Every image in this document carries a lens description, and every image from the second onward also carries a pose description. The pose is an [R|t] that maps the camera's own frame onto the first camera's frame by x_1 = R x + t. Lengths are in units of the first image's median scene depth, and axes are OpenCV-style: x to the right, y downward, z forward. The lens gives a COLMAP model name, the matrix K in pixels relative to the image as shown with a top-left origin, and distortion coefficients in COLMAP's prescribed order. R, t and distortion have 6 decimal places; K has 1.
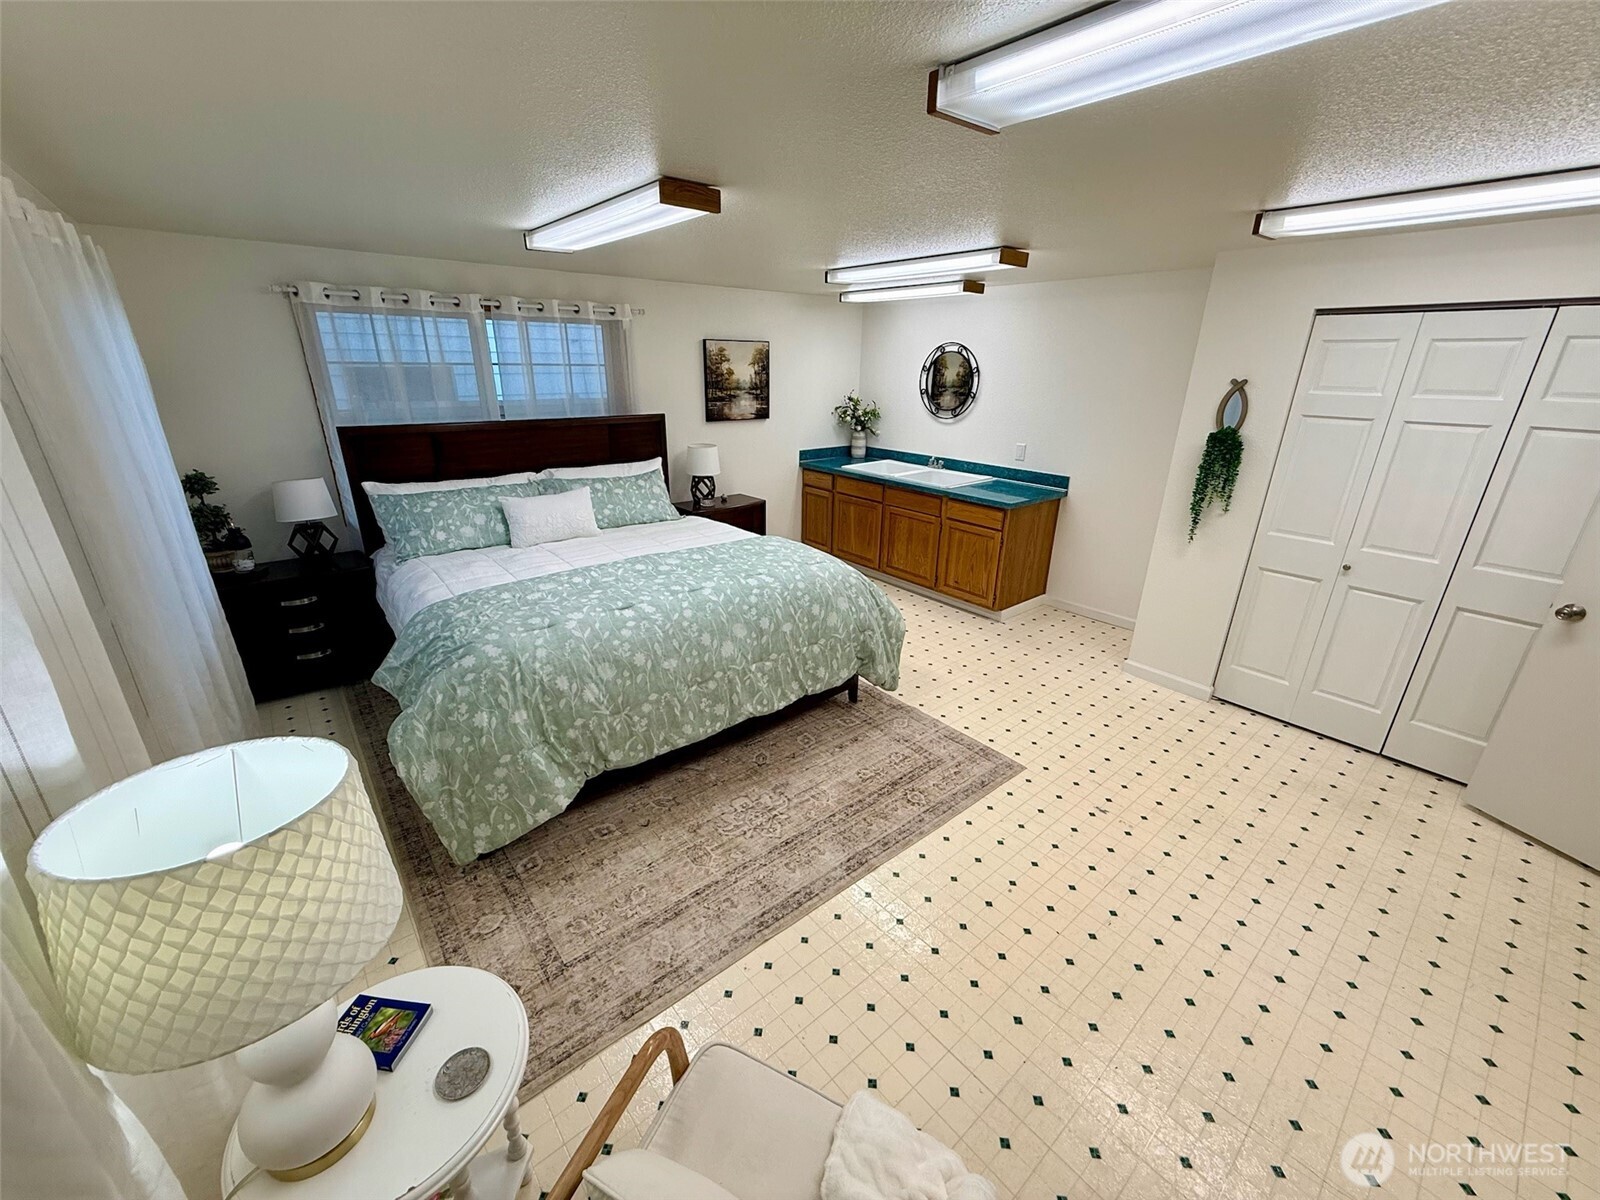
lens RADIAL K [[637.0, 0, 796.1], [0, 637.0, 600.5], [0, 0, 1]] dist [0.000921, -0.000220]
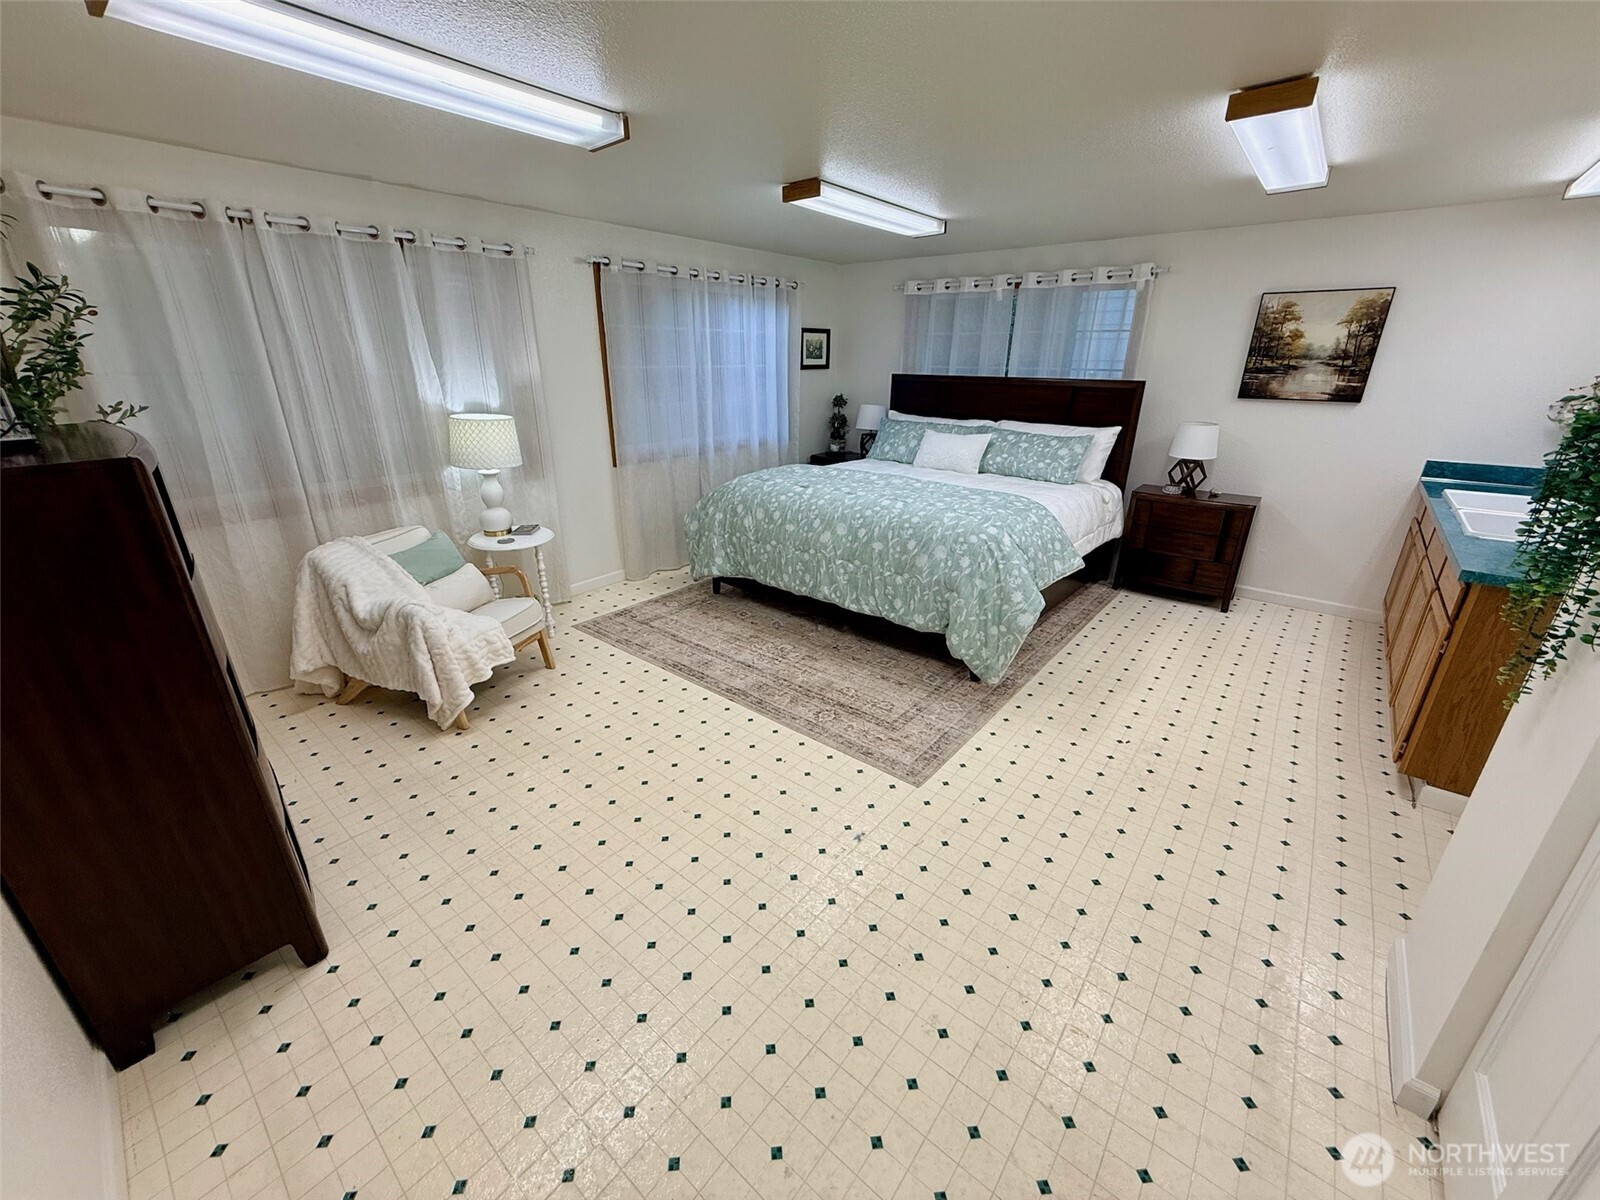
lens RADIAL K [[637.0, 0, 795.8], [0, 637.0, 601.1], [0, 0, 1]] dist [0.000921, -0.000220]
pose [[0.185773, 0.342238, -0.921066, 0.985702], [-0.349574, 0.899074, 0.263560, -0.111382], [0.918306, 0.273018, 0.286661, 0.544001]]
